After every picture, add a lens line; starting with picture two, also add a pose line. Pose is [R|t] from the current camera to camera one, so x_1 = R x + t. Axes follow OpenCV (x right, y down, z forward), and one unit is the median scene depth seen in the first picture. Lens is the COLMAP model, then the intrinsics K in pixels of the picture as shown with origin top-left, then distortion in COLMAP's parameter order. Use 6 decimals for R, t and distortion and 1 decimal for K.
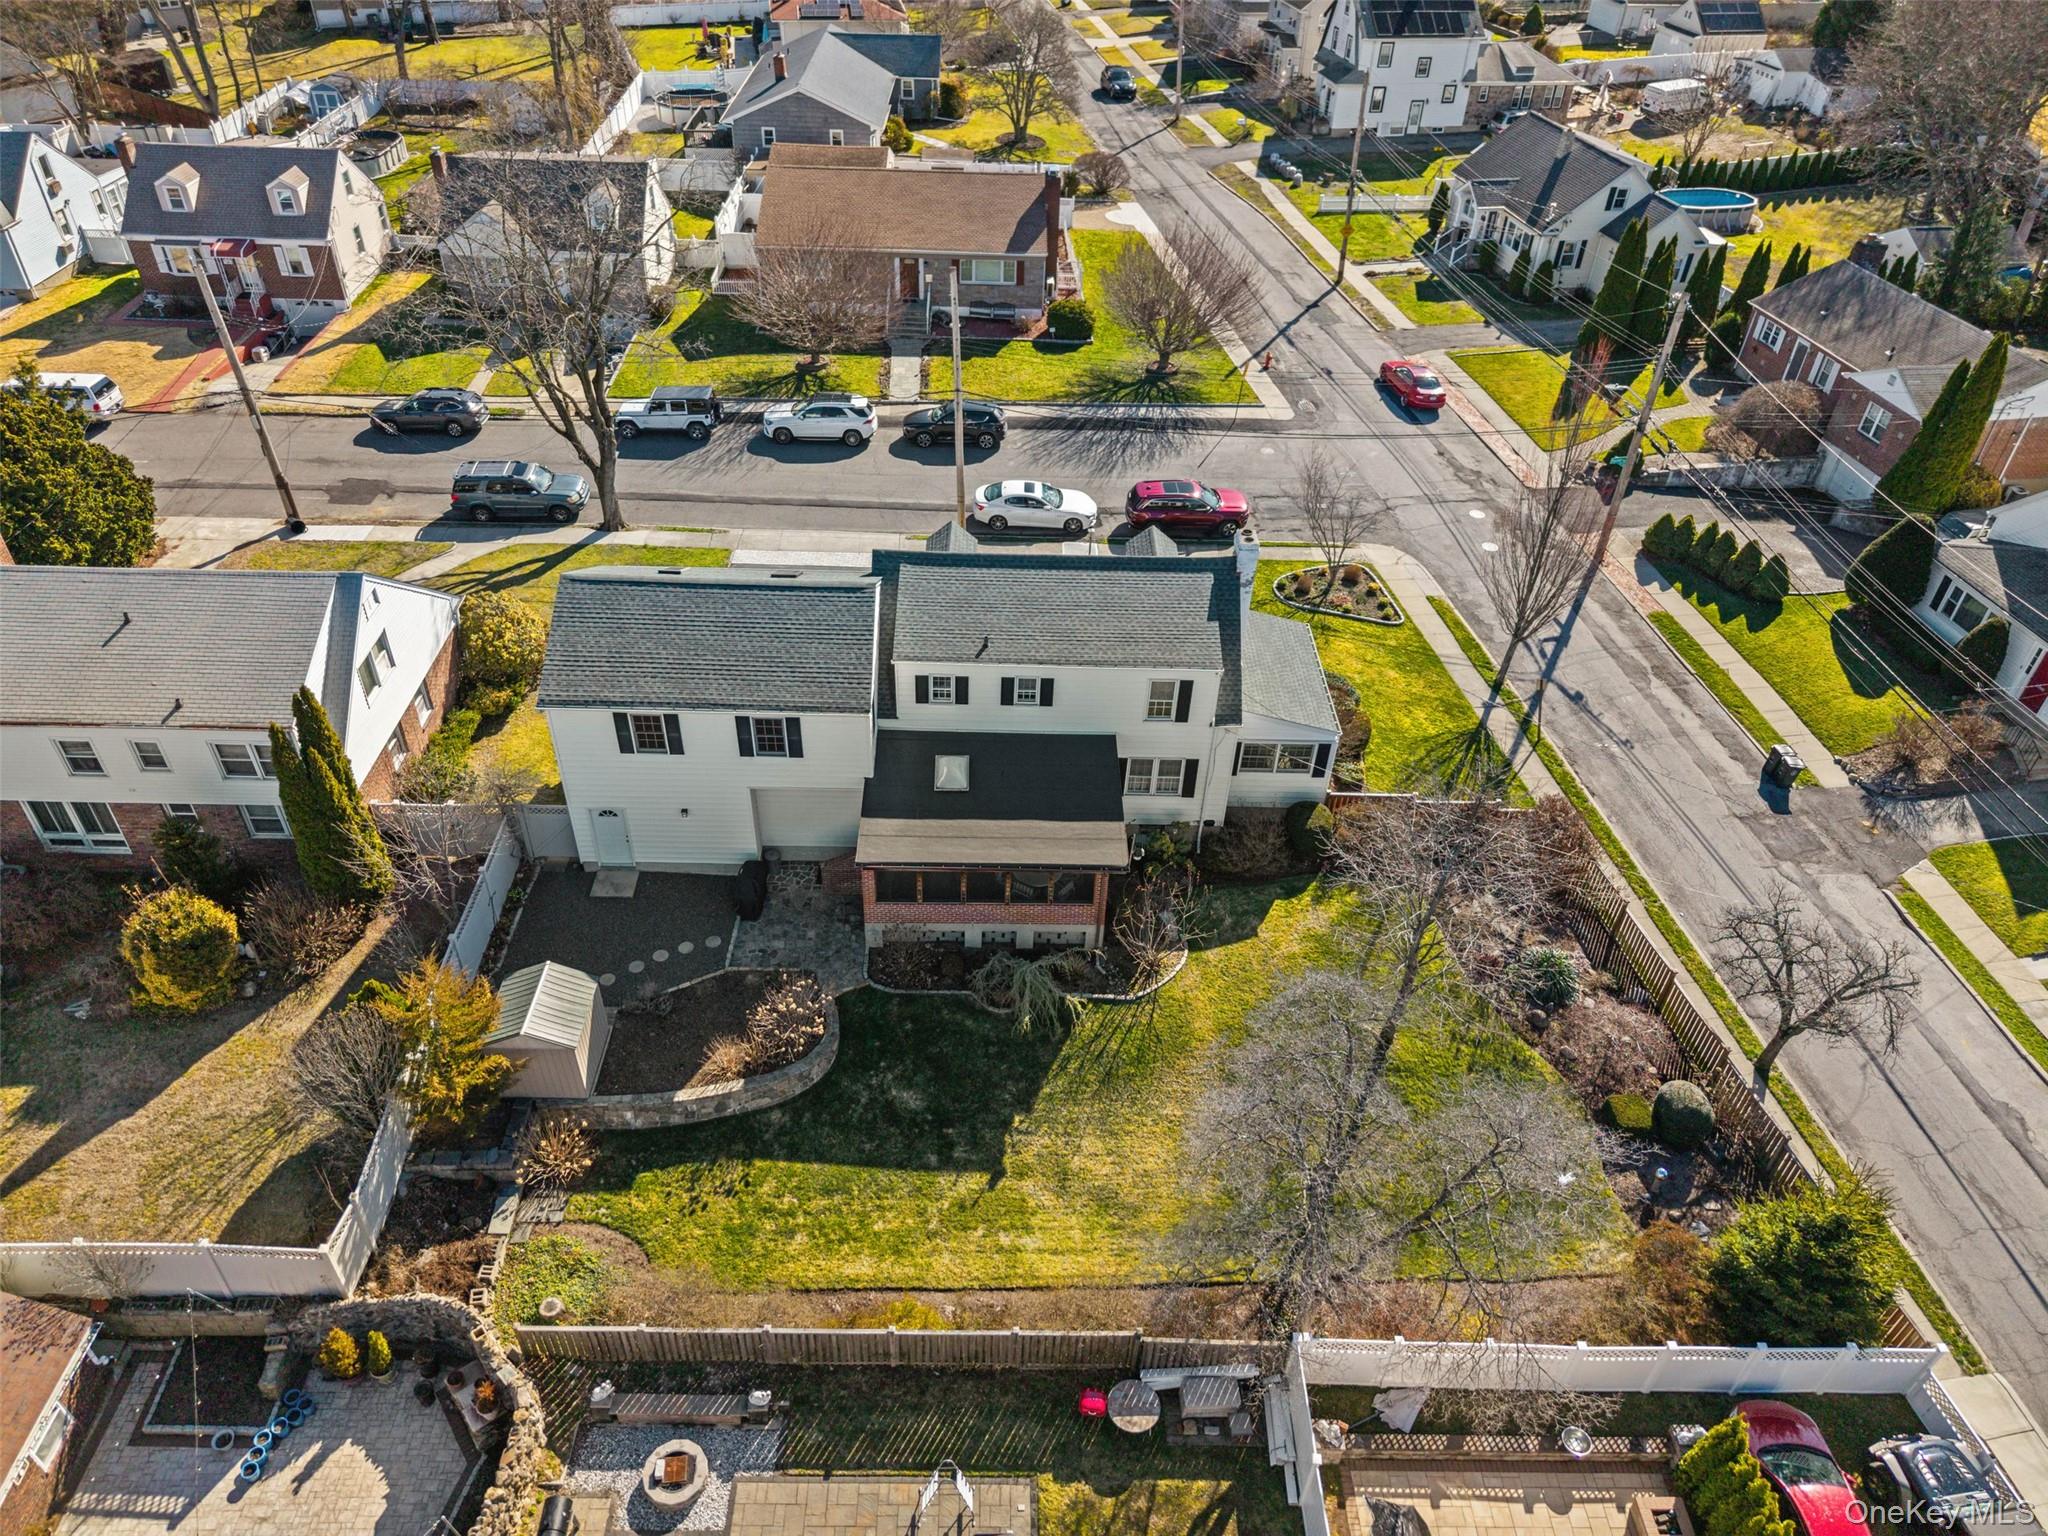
lens RADIAL K [[1361.1, 0, 1029.6], [0, 1361.1, 762.3], [0, 0, 1]] dist [0.008403, -0.010956]
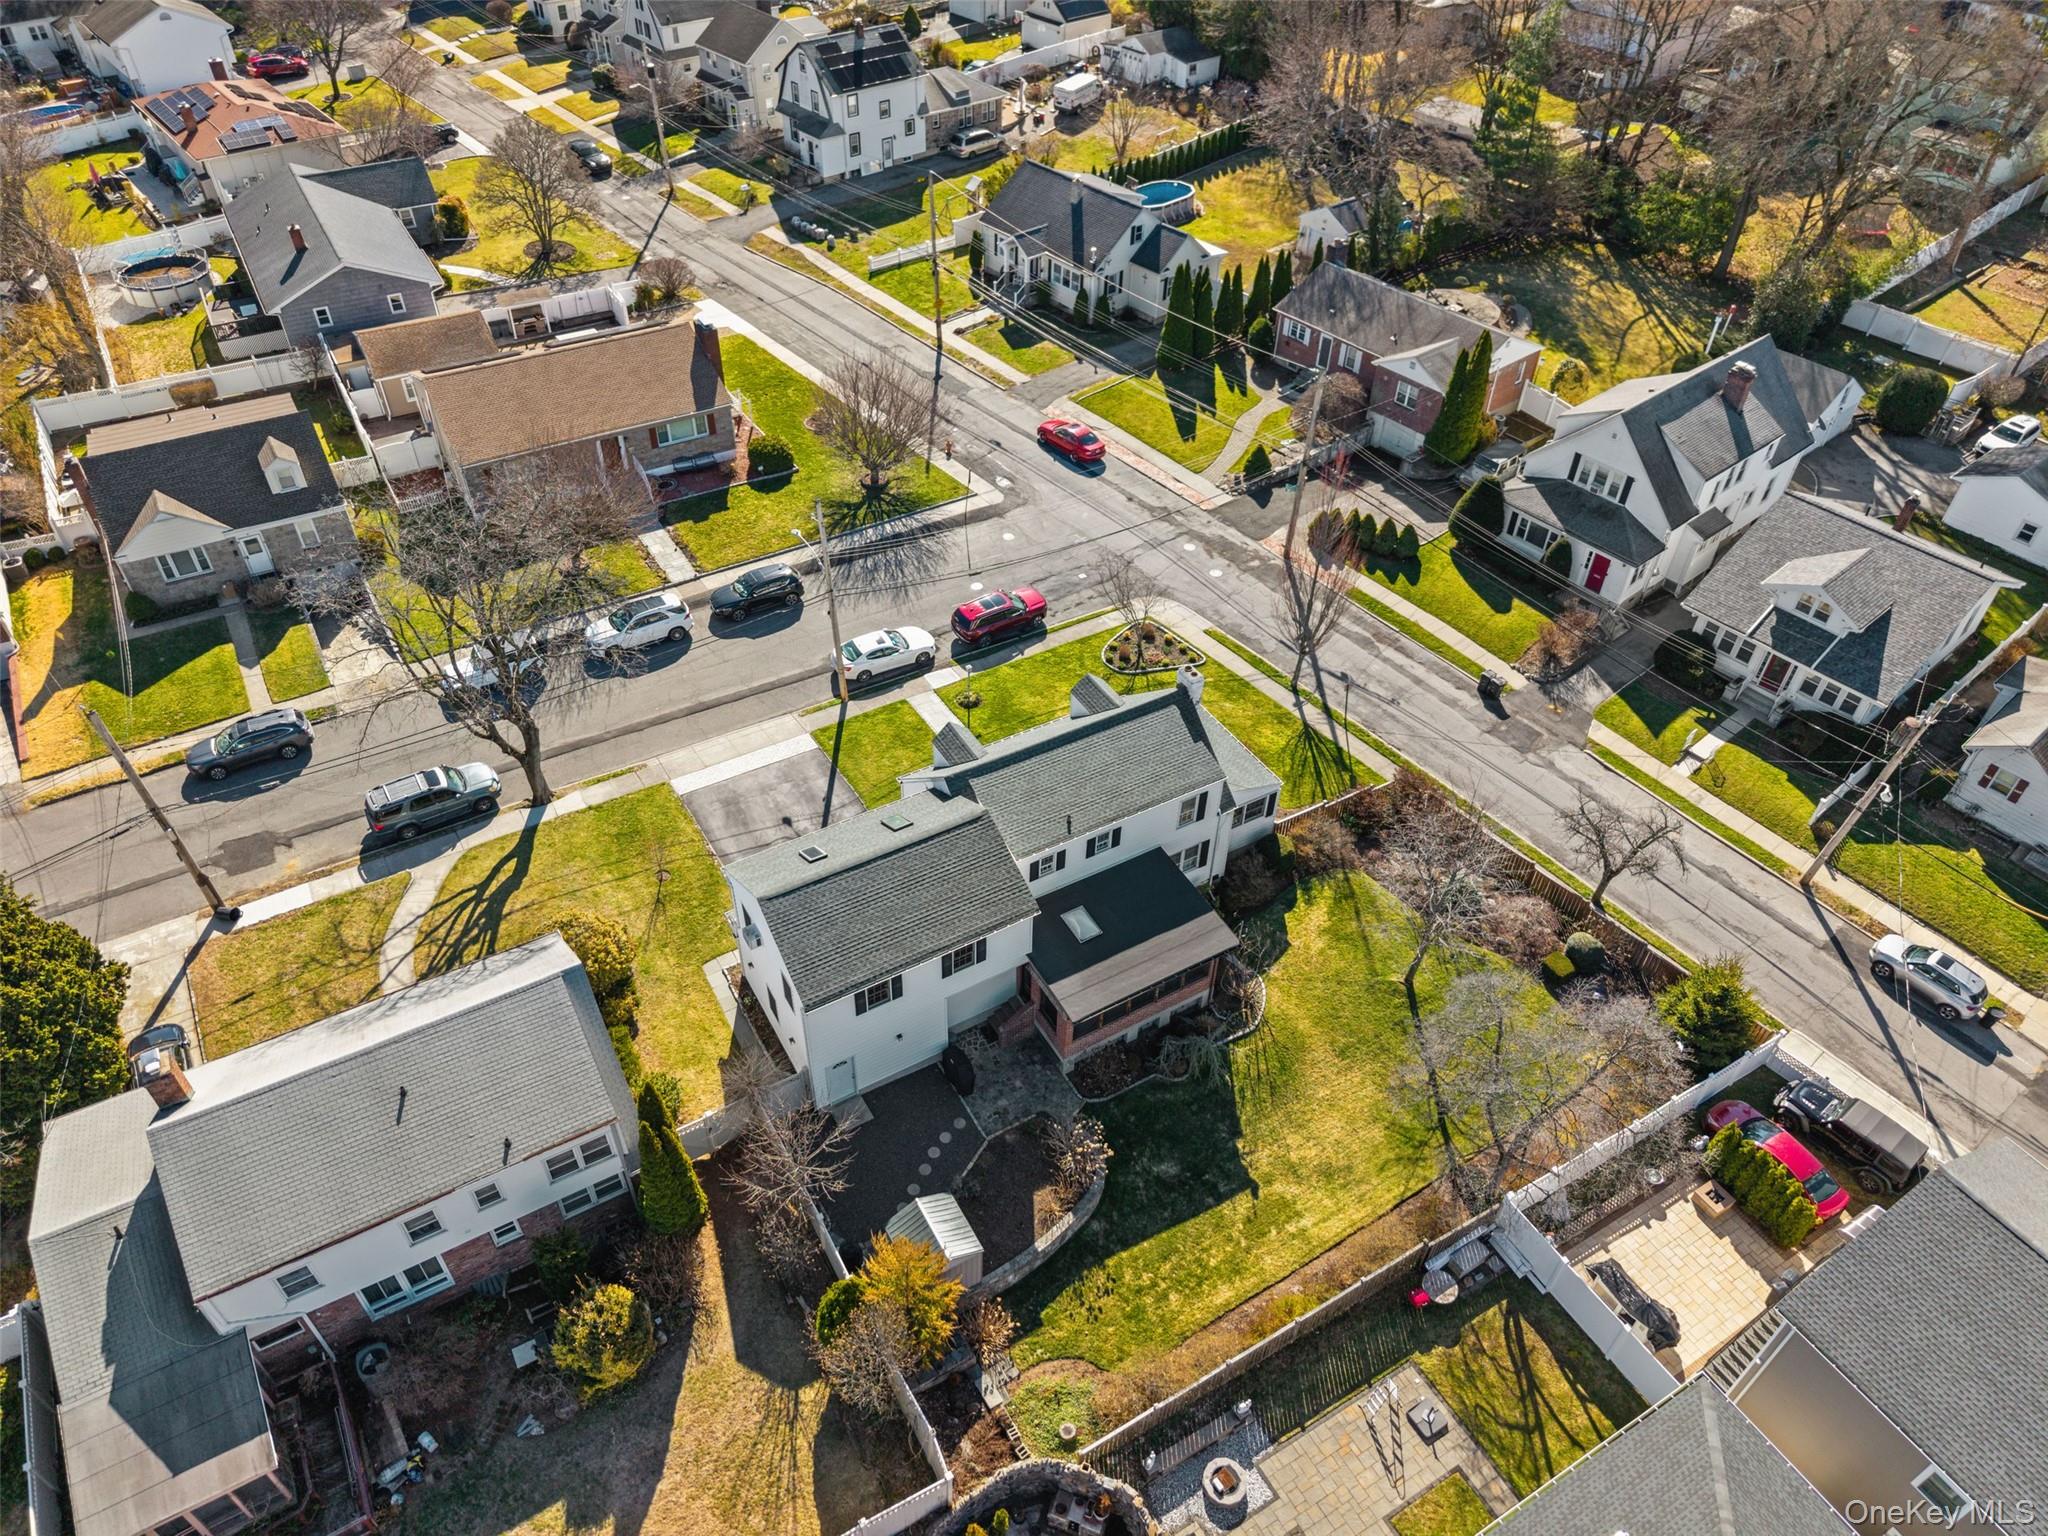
lens RADIAL K [[1361.1, 0, 1016.9], [0, 1361.1, 759.7], [0, 0, 1]] dist [0.008403, -0.010956]
pose [[0.869586, -0.341148, 0.356986, -0.396933], [0.315900, 0.940009, 0.128801, -0.249297], [-0.379510, 0.000768, 0.925187, -0.133819]]
